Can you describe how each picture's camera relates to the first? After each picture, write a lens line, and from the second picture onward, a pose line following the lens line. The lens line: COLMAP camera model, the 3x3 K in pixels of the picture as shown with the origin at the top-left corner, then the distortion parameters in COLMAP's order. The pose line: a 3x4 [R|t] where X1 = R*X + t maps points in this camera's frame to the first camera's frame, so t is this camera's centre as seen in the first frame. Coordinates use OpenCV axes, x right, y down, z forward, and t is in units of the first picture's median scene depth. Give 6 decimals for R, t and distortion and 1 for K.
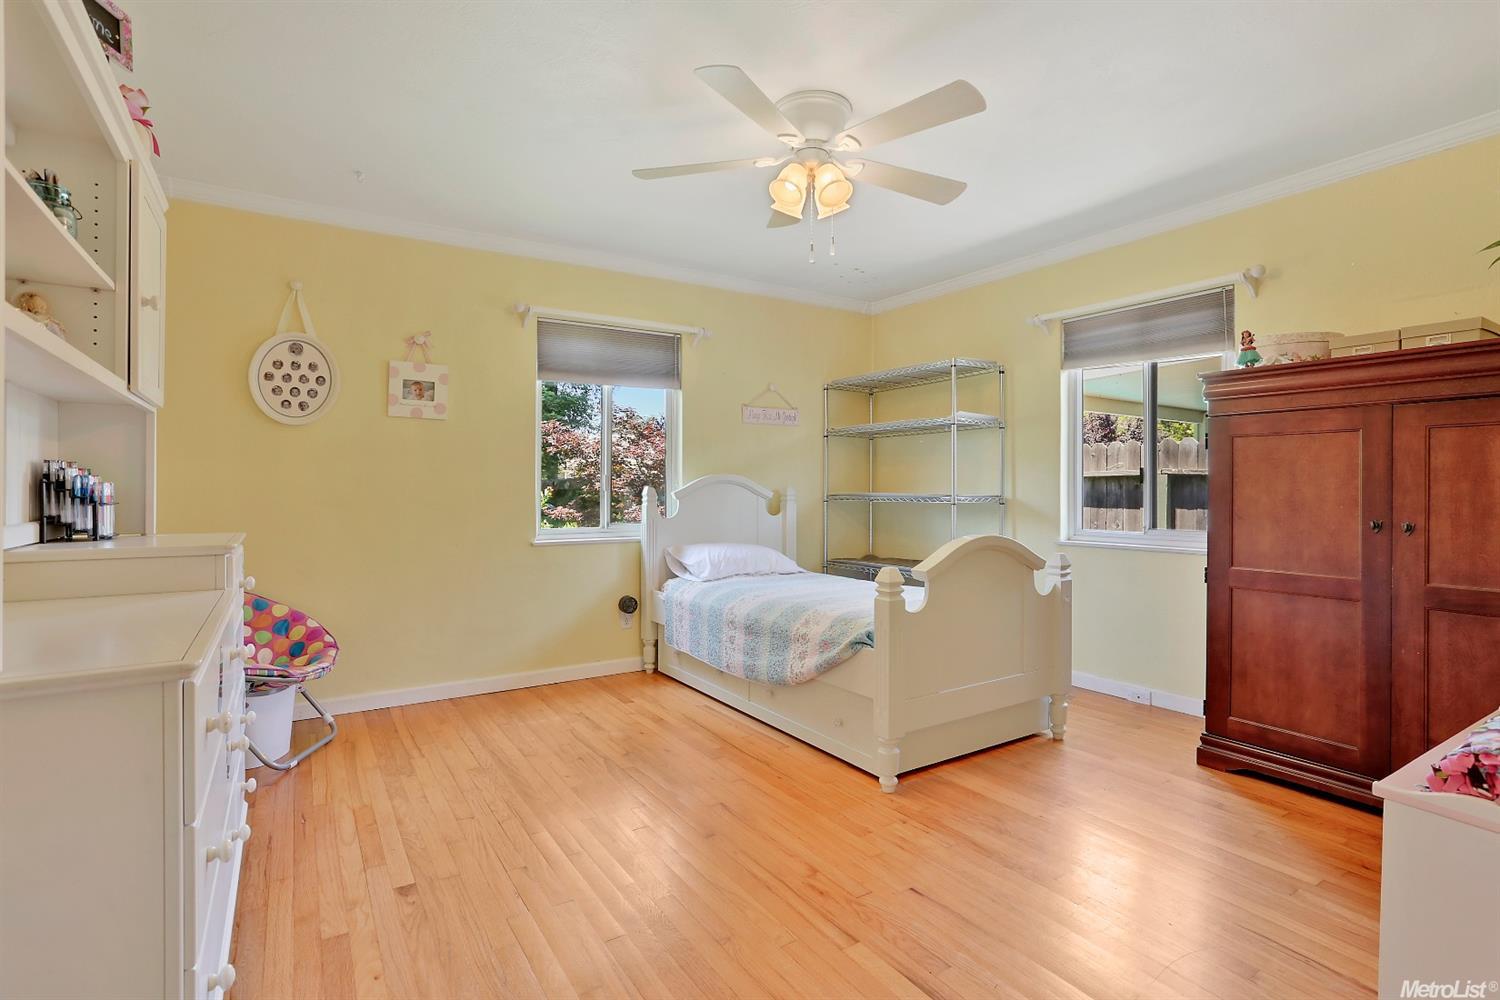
lens RADIAL K [[727.0, 0, 755.3], [0, 727.0, 491.4], [0, 0, 1]] dist [-0.034368, 0.013300]
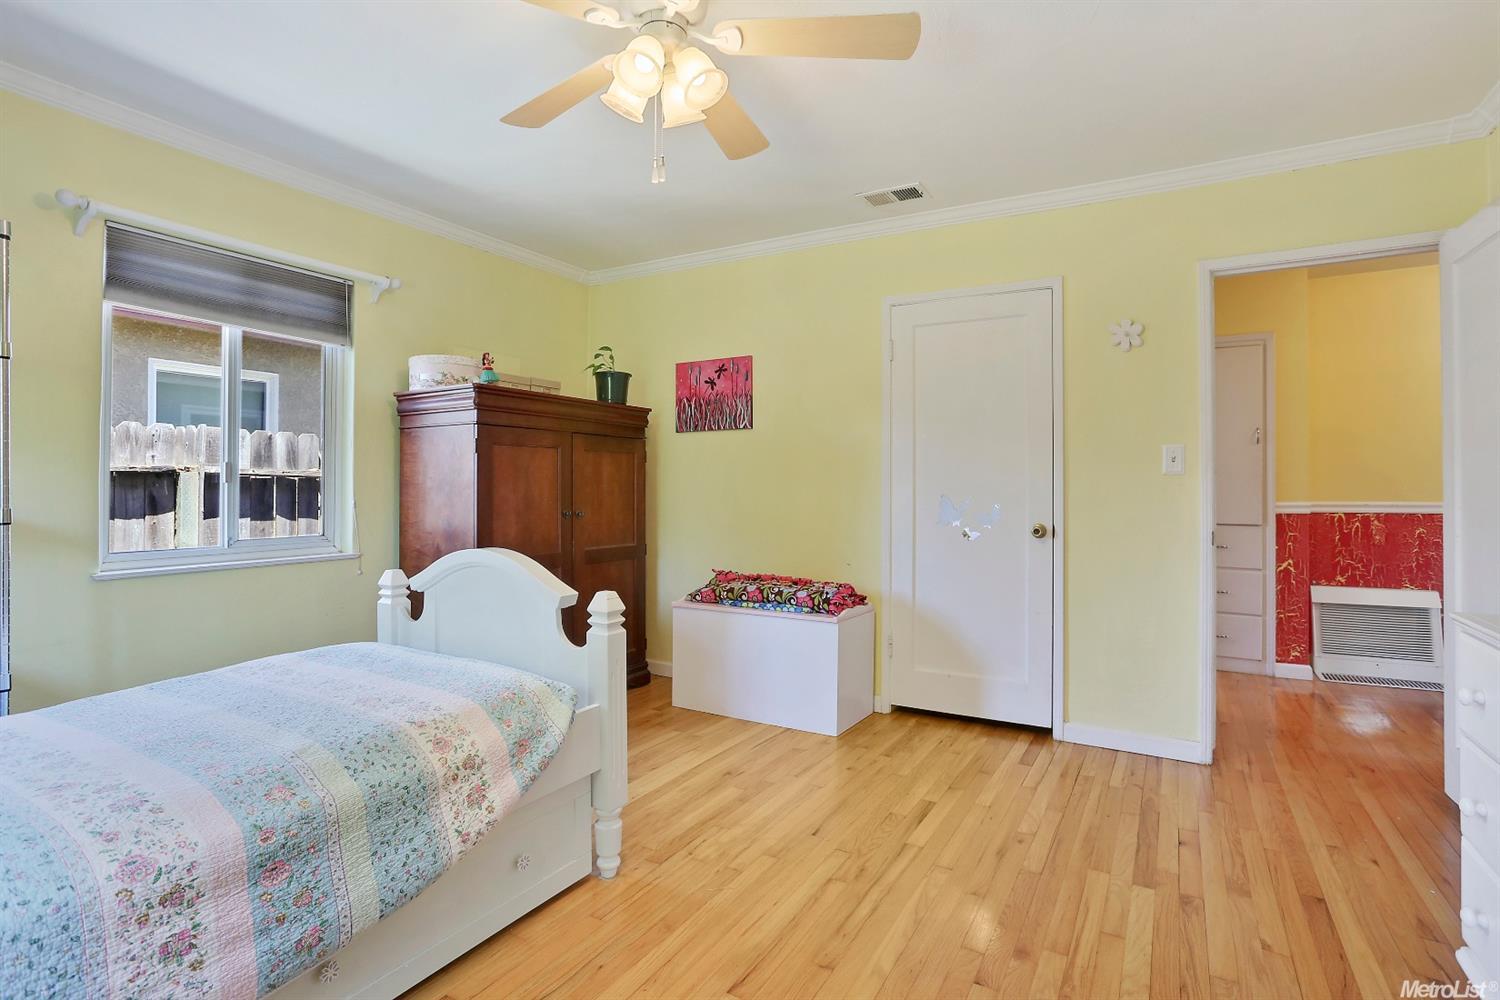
lens RADIAL K [[727.0, 0, 762.1], [0, 727.0, 490.6], [0, 0, 1]] dist [-0.034368, 0.013300]
pose [[-0.448440, -0.005179, 0.893798, -0.455496], [0.004522, 0.999957, 0.008063, -0.007175], [-0.893801, 0.007657, -0.448398, 0.925009]]
